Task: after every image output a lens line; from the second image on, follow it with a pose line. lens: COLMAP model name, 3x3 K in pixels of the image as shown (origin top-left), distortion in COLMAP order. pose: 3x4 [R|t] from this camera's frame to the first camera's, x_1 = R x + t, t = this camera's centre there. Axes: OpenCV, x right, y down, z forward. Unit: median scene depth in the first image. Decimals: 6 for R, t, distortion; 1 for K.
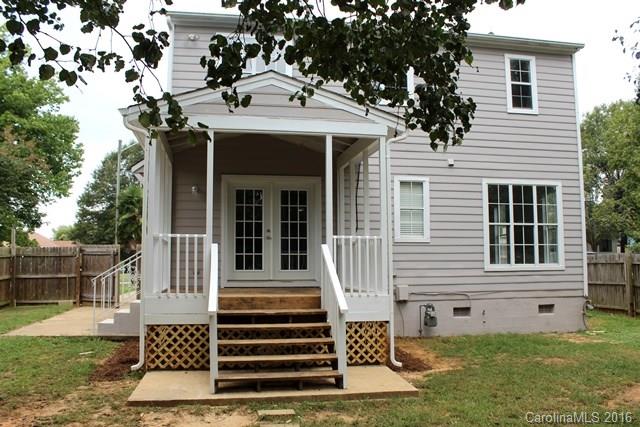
lens RADIAL K [[553.9, 0, 316.9], [0, 553.9, 217.8], [0, 0, 1]] dist [-0.107548, 0.010462]
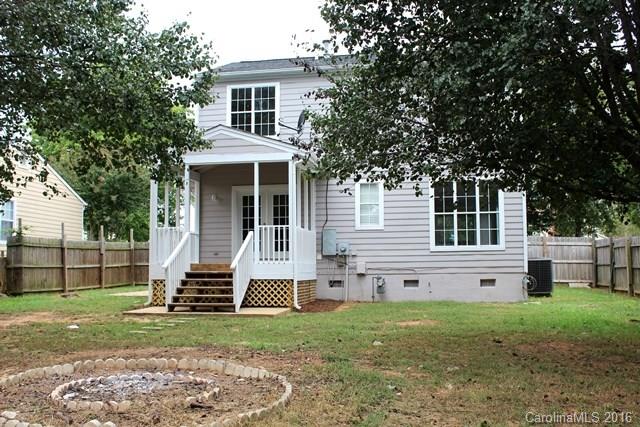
lens RADIAL K [[668.6, 0, 320.7], [0, 668.6, 223.3], [0, 0, 1]] dist [-0.082004, 0.003347]
pose [[0.934495, -0.029560, -0.354748, 0.629907], [0.035666, 0.999307, 0.010685, 0.007948], [0.354186, -0.022637, 0.934901, -0.525125]]
